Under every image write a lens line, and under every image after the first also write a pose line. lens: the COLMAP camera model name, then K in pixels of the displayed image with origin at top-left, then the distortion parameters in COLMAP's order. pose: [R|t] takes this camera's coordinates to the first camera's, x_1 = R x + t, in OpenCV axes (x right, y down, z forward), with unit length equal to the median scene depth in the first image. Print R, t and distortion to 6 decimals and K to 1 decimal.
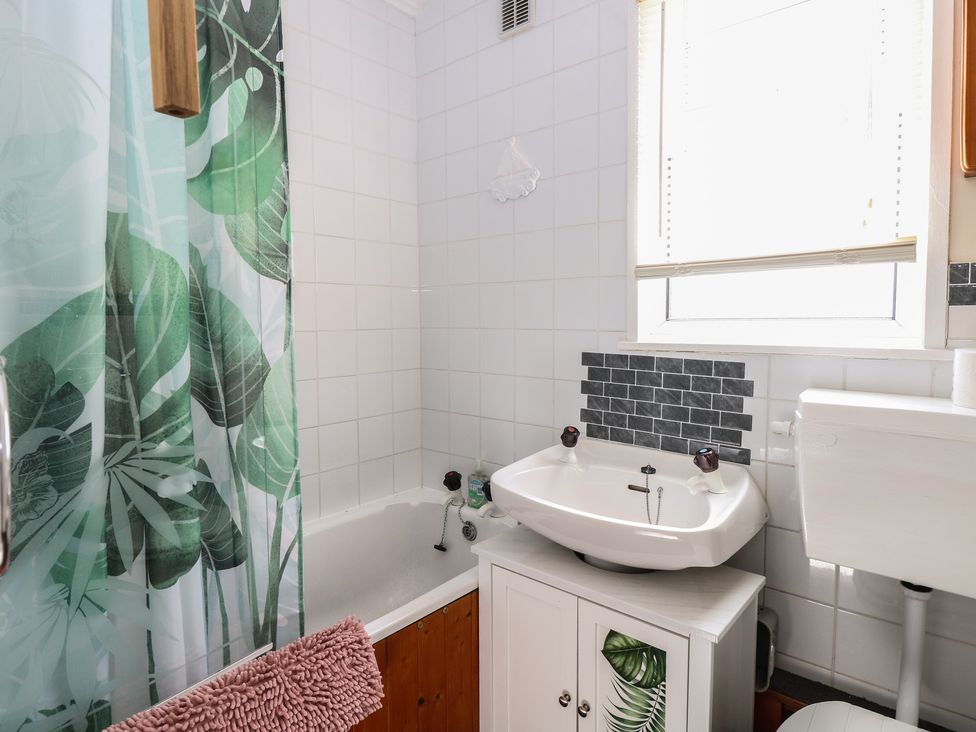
lens RADIAL K [[548.2, 0, 488.0], [0, 548.2, 366.0], [0, 0, 1]] dist [-0.002426, -0.000856]
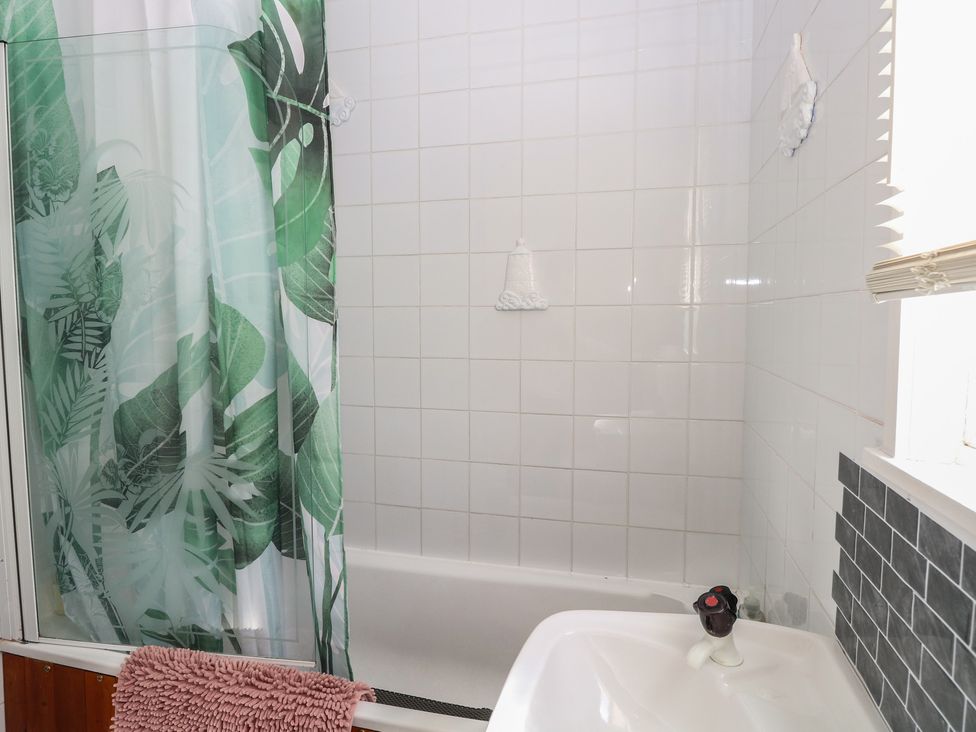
lens RADIAL K [[548.2, 0, 488.0], [0, 548.2, 366.0], [0, 0, 1]] dist [-0.002426, -0.000856]
pose [[0.455021, 0.077987, -0.887059, 0.680454], [-0.076597, 0.995893, 0.048264, -0.149287], [0.887180, 0.045985, 0.459126, 0.811628]]
